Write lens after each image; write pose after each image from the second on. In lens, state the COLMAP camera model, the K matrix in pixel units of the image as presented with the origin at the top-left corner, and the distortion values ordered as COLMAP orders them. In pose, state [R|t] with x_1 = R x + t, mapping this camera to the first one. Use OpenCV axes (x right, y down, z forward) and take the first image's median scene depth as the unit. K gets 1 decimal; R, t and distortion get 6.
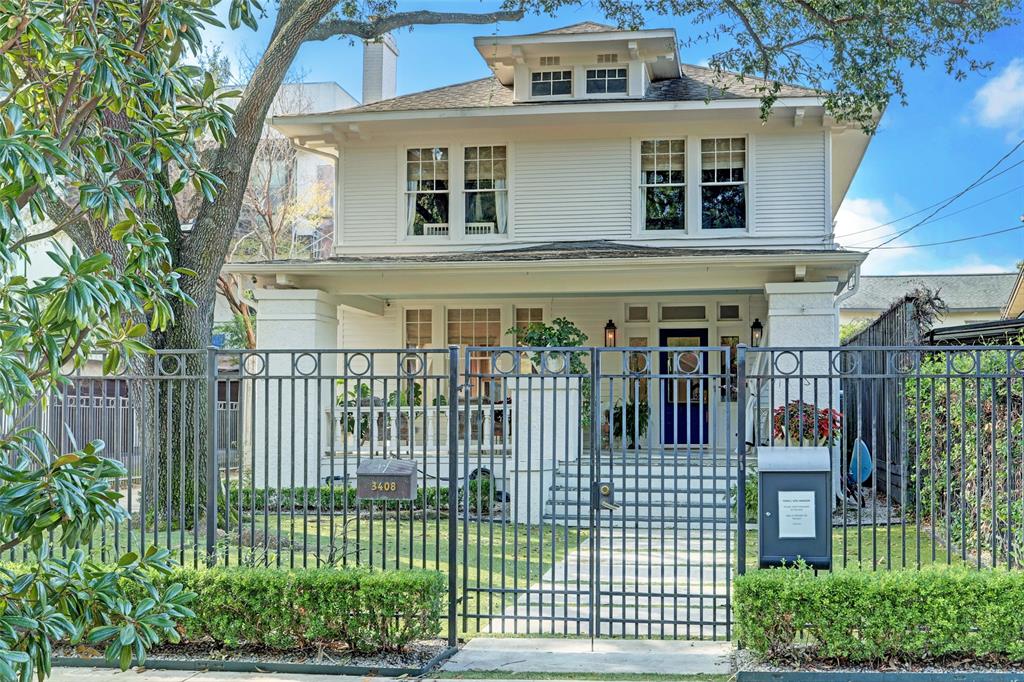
lens RADIAL K [[1049.2, 0, 512.1], [0, 1049.2, 344.4], [0, 0, 1]] dist [0.009240, 0.000000]
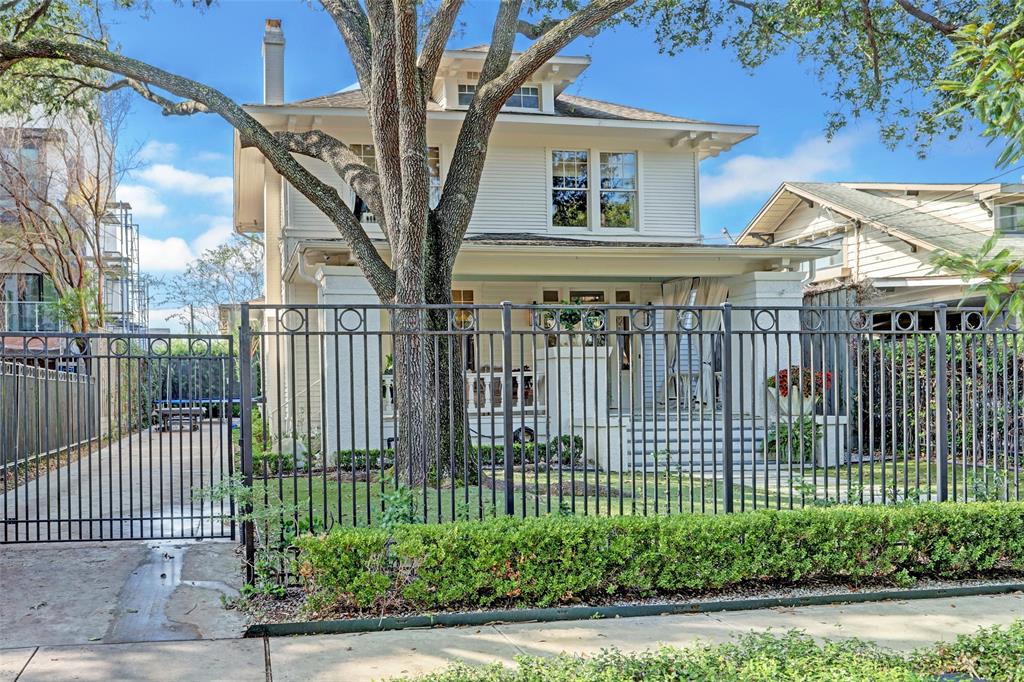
lens RADIAL K [[887.6, 0, 512.0], [0, 887.6, 341.1], [0, 0, 1]] dist [-0.004063, 0.004207]
pose [[0.953237, 0.001427, 0.302220, -0.253986], [-0.006153, 0.999873, 0.014687, 0.007726], [-0.302161, -0.015860, 0.953125, 0.064745]]
